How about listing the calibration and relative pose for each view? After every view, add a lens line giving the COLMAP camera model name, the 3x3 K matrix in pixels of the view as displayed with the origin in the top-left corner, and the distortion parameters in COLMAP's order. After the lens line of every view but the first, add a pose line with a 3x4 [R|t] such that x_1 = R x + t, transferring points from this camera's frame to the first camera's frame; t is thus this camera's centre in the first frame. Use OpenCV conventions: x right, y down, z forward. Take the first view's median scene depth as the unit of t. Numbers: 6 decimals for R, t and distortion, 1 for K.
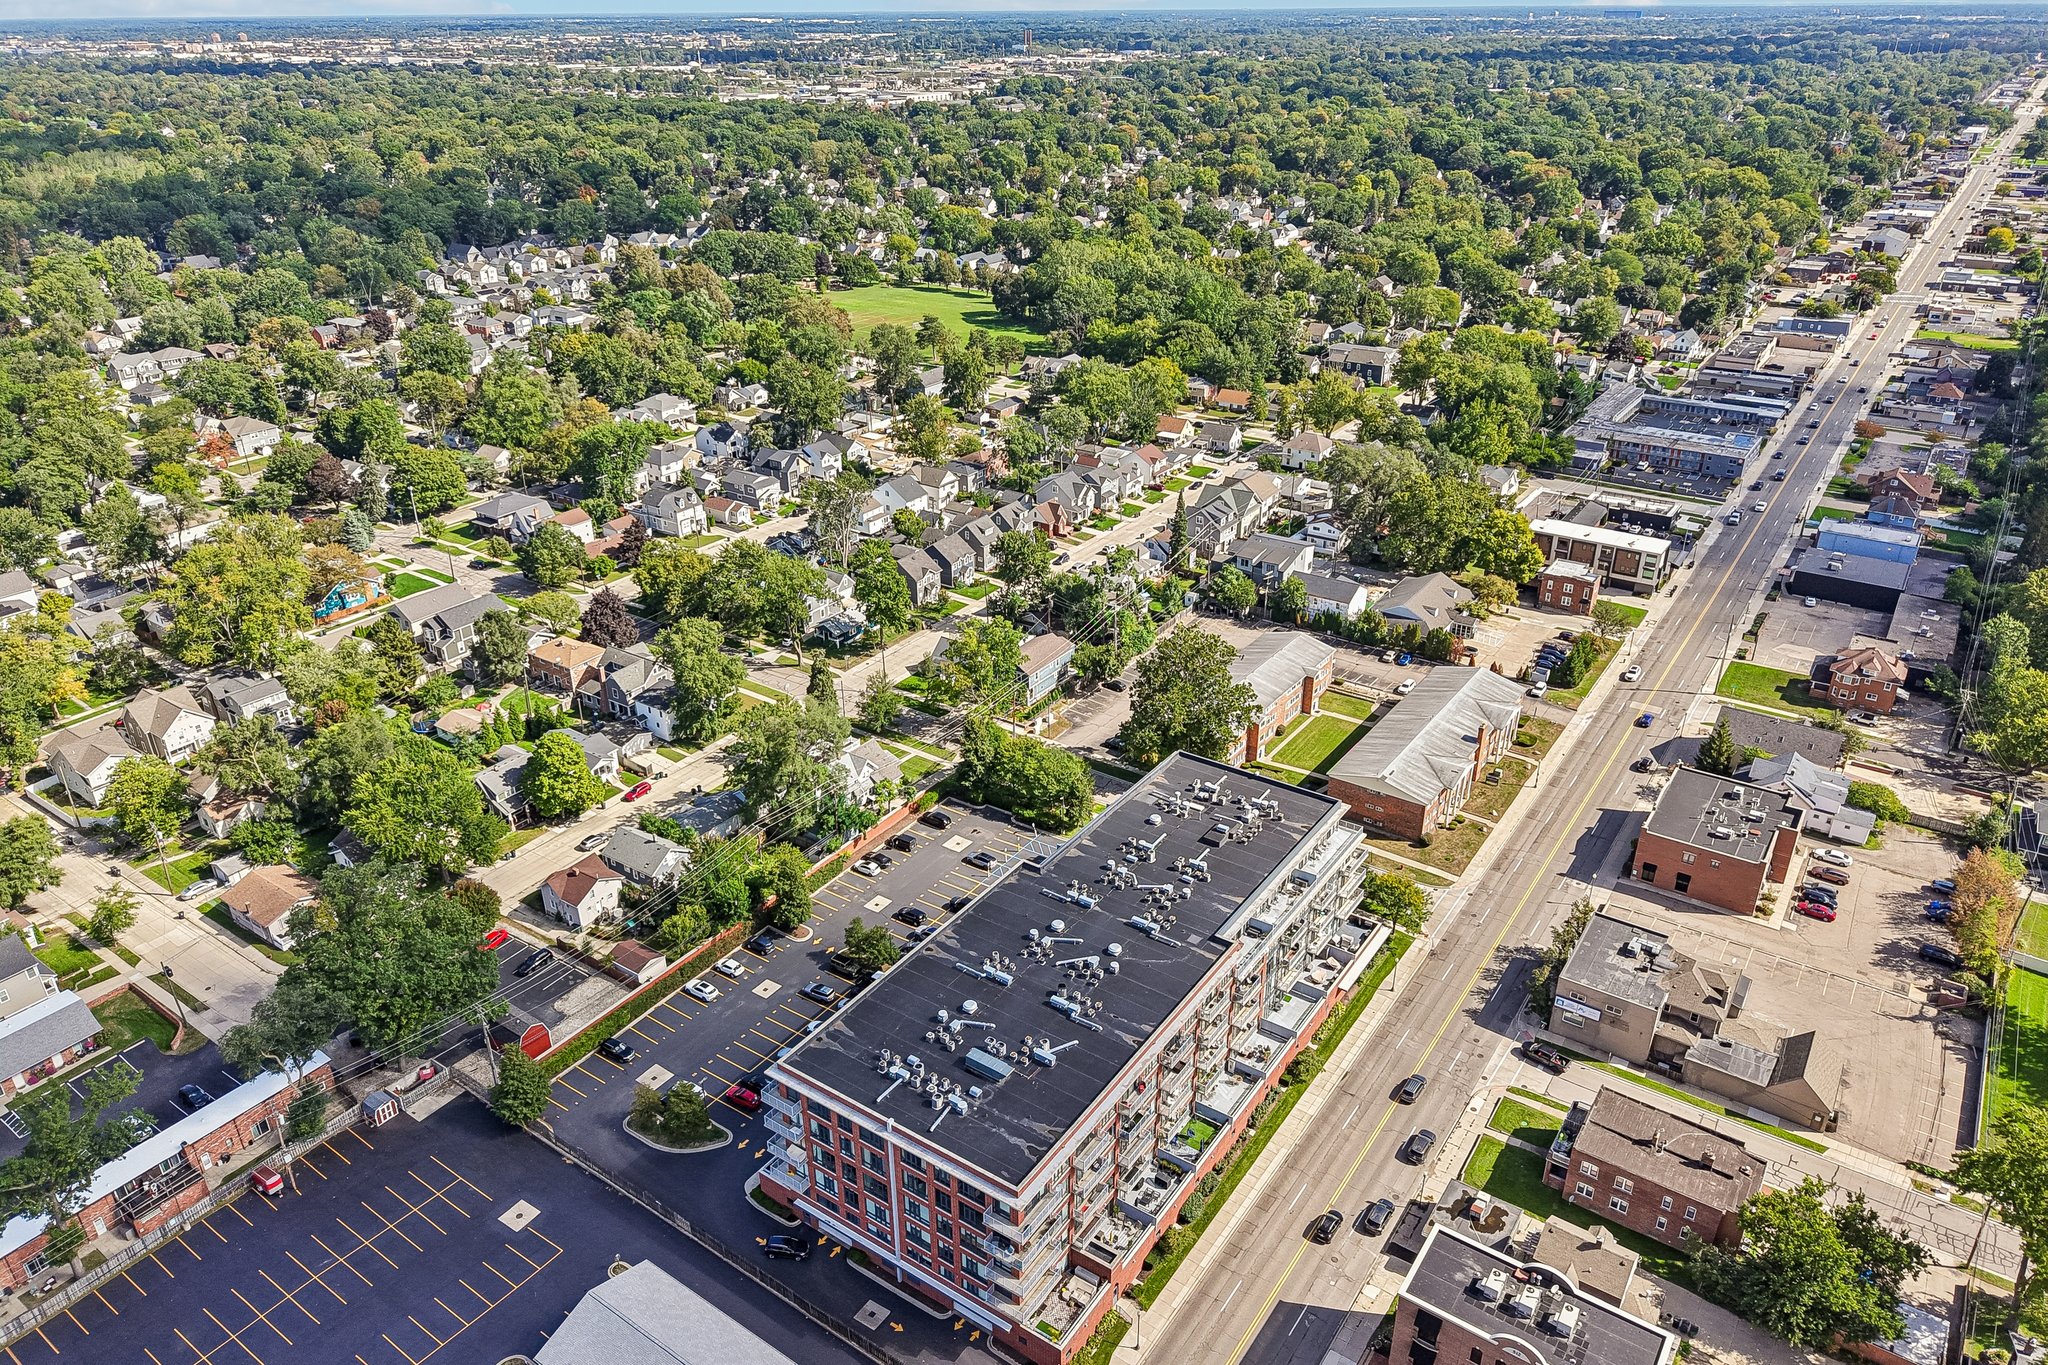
lens RADIAL K [[1374.2, 0, 1018.3], [0, 1374.2, 683.3], [0, 0, 1]] dist [0.026898, -0.027523]
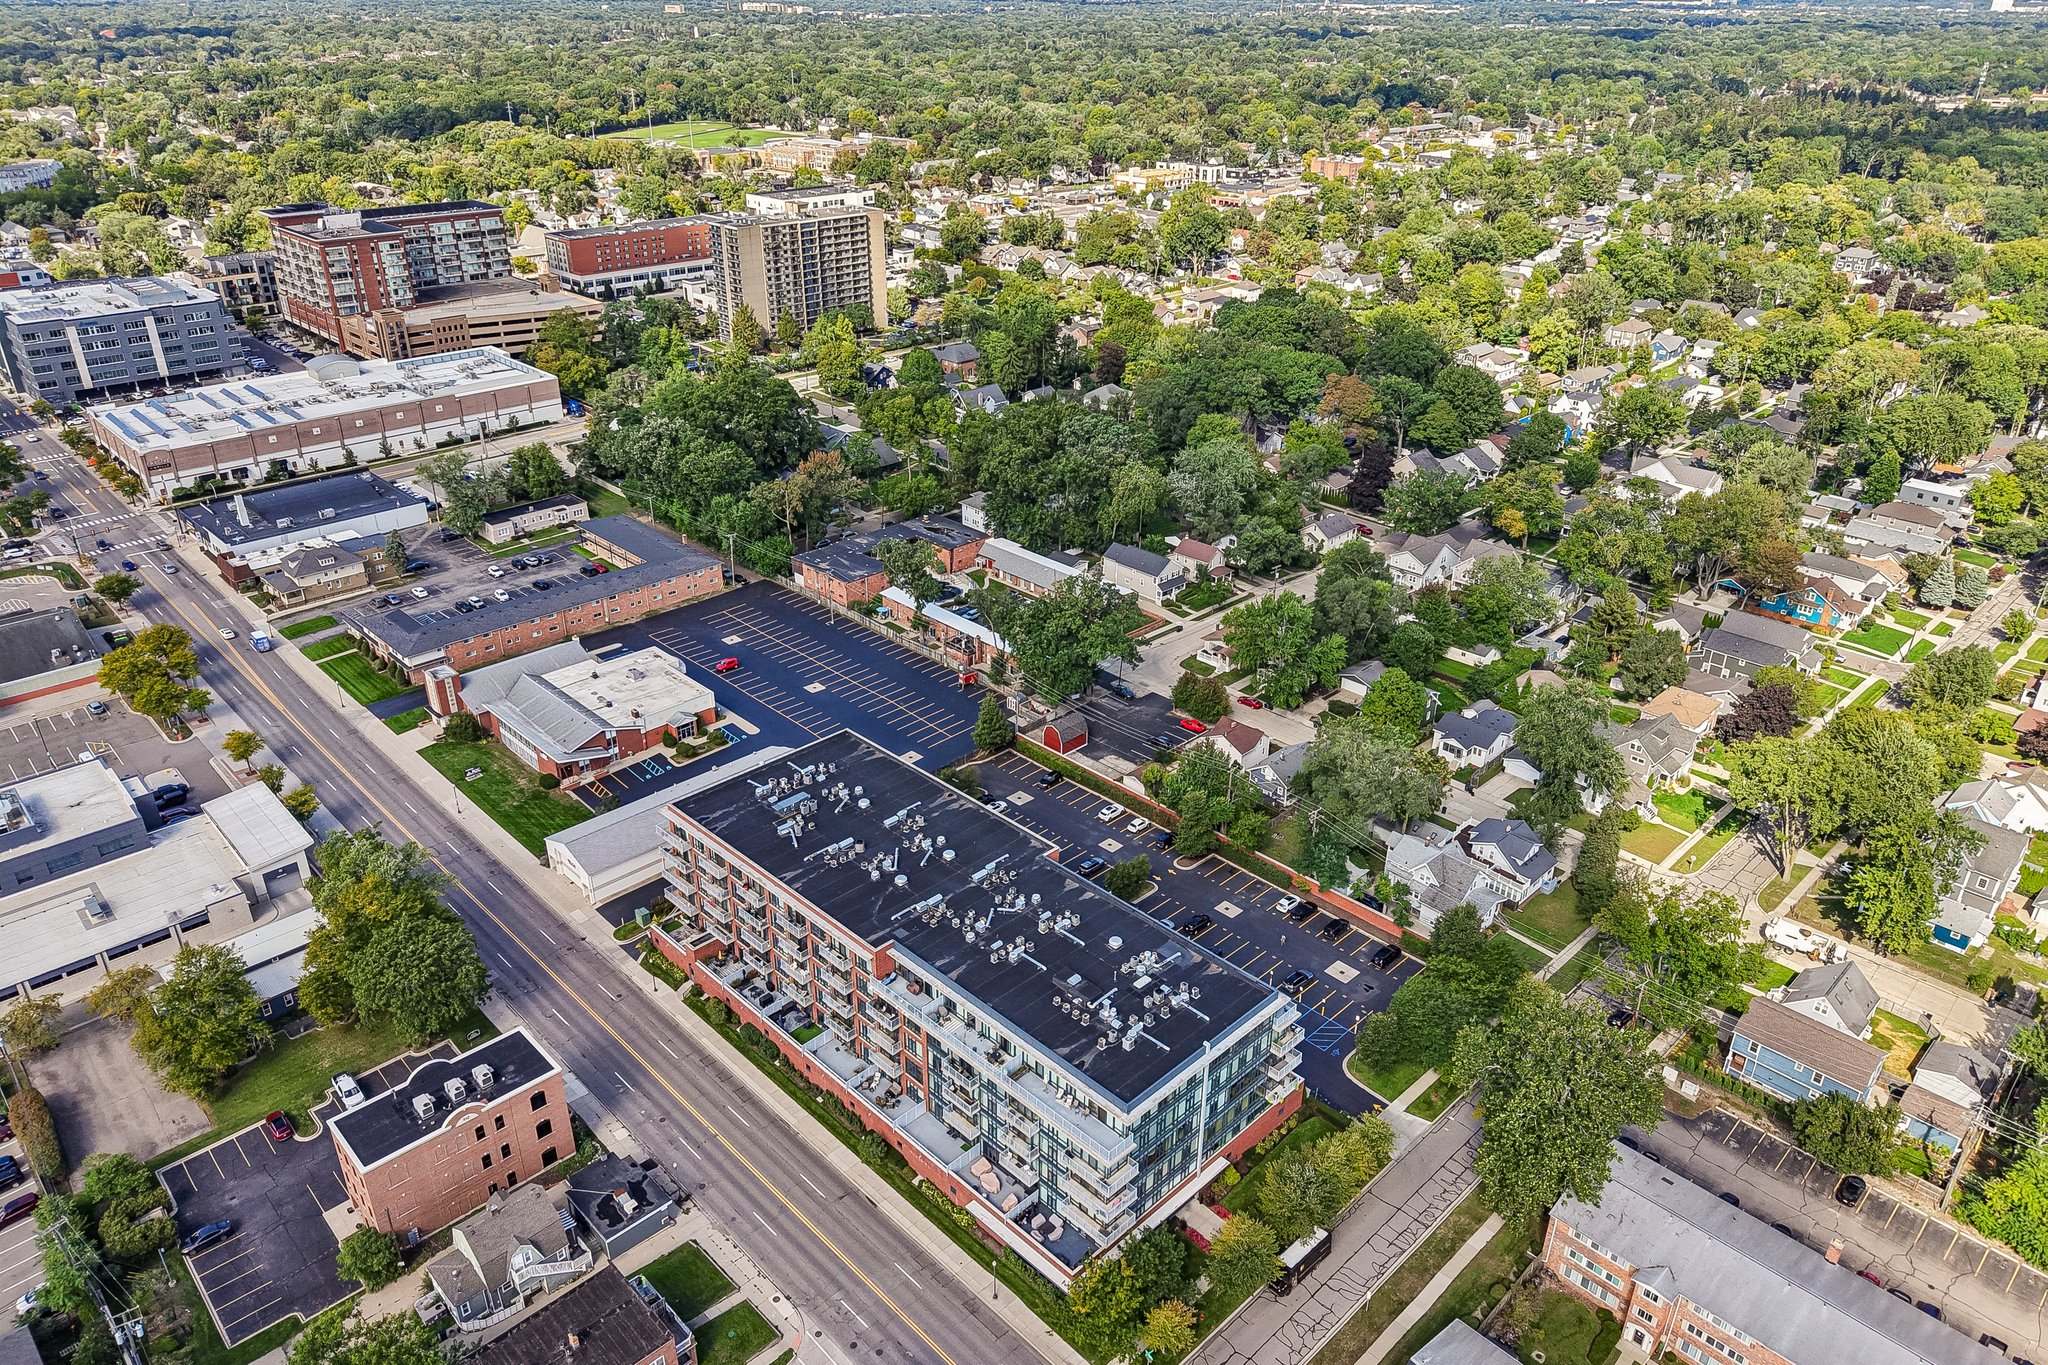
lens RADIAL K [[1374.2, 0, 1018.3], [0, 1374.2, 683.3], [0, 0, 1]] dist [0.026898, -0.027523]
pose [[-0.191110, 0.454416, -0.870048, 1.031422], [-0.428910, 0.758624, 0.490433, -0.552267], [0.882900, 0.466899, 0.049923, 1.062881]]
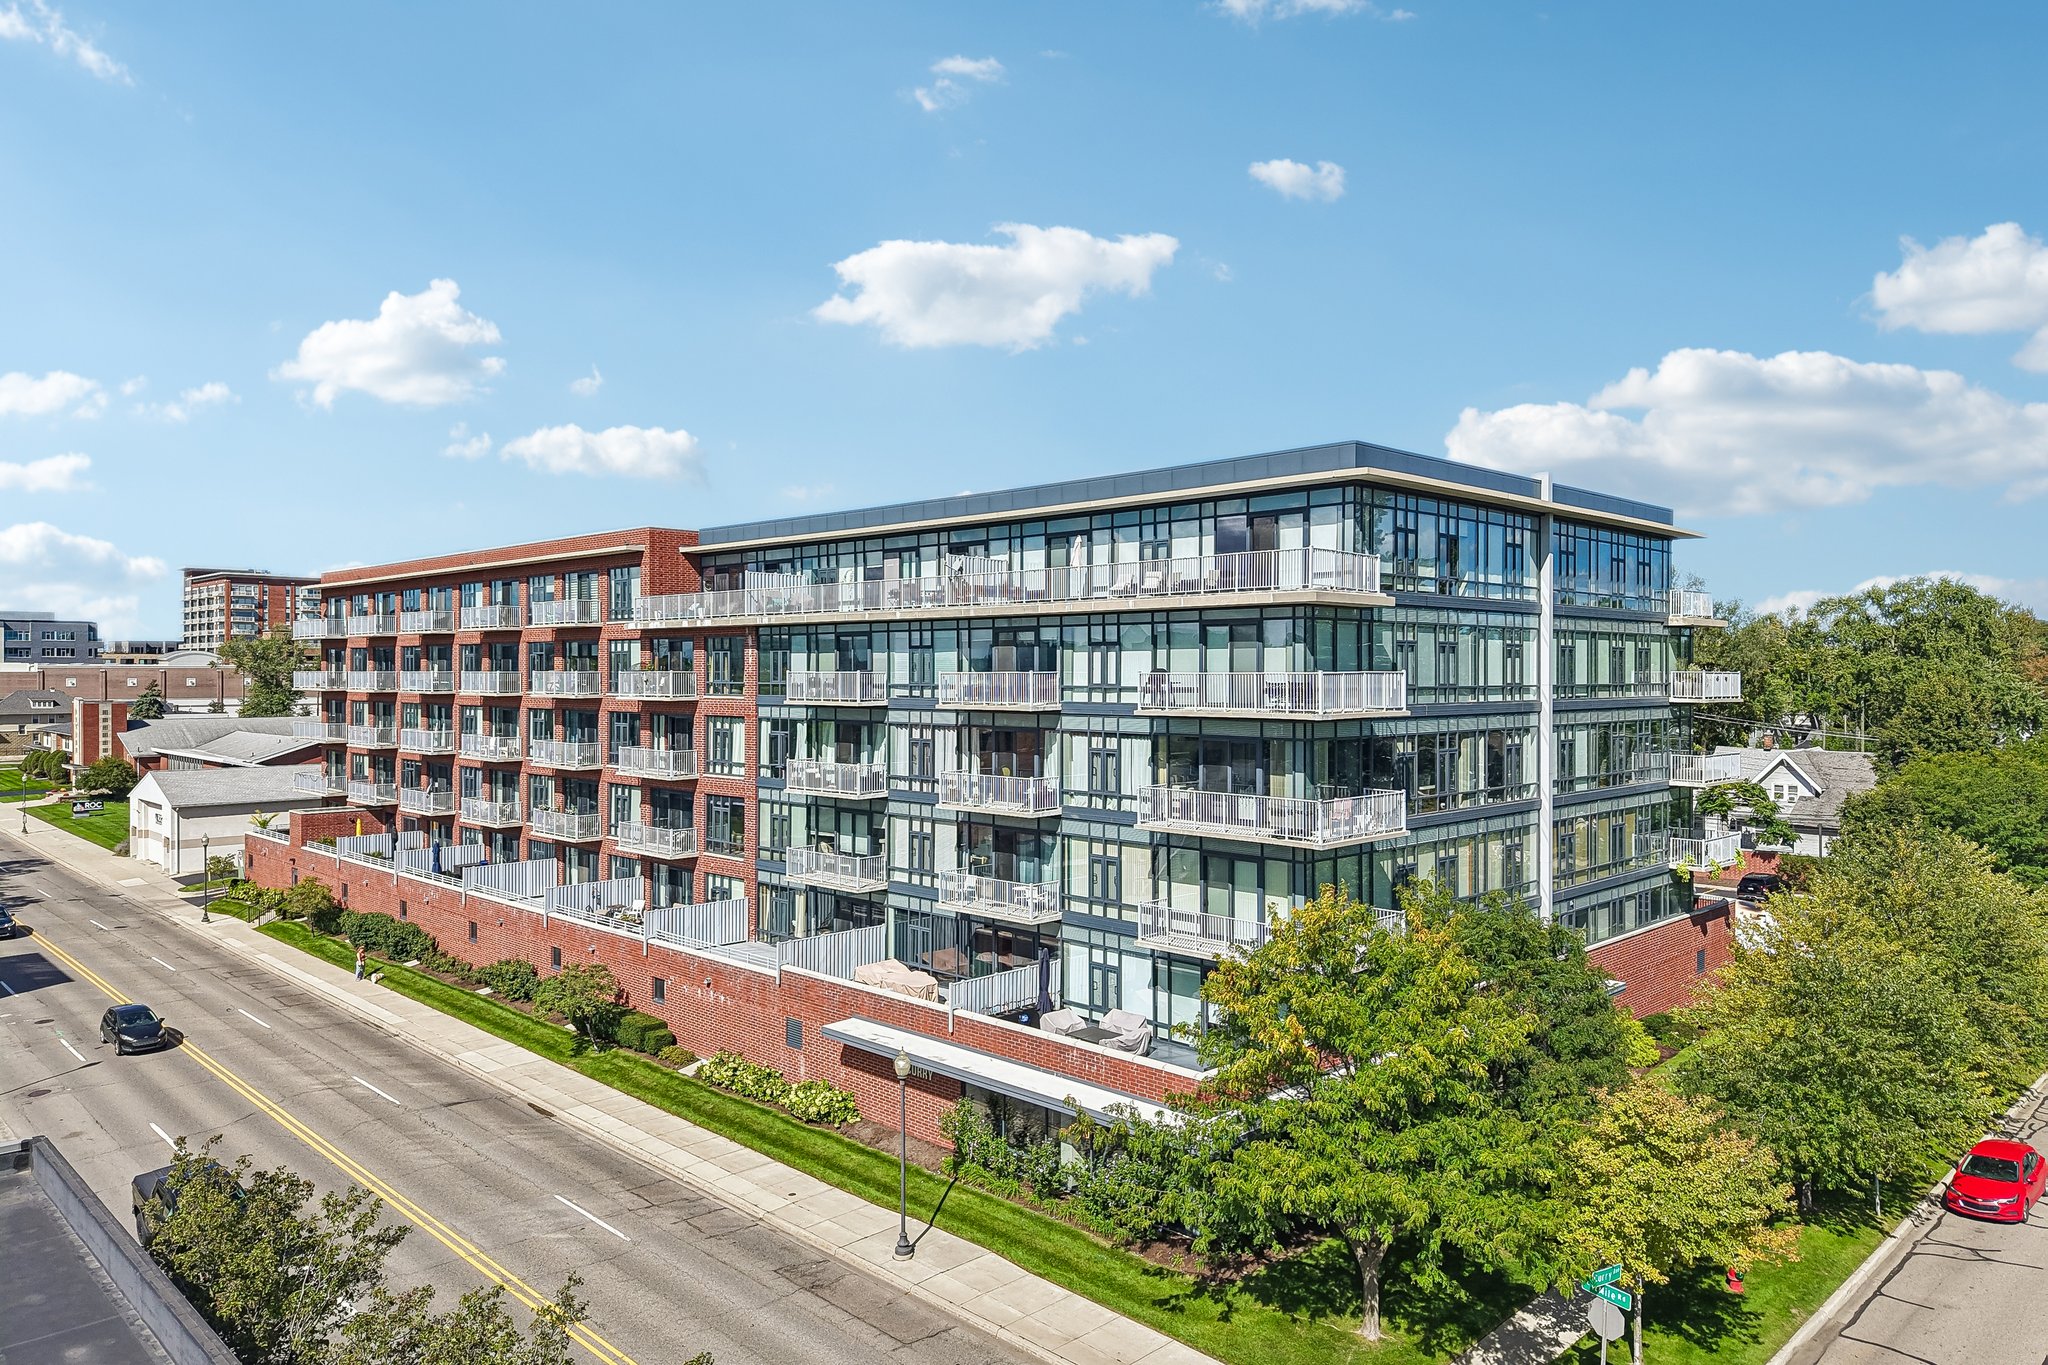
lens RADIAL K [[1384.7, 0, 1032.6], [0, 1384.7, 647.4], [0, 0, 1]] dist [0.004488, -0.005314]
pose [[-0.177159, 0.003895, -0.984175, 0.614718], [-0.423529, 0.902360, 0.079810, 0.155203], [0.888391, 0.430965, -0.158212, 1.322313]]
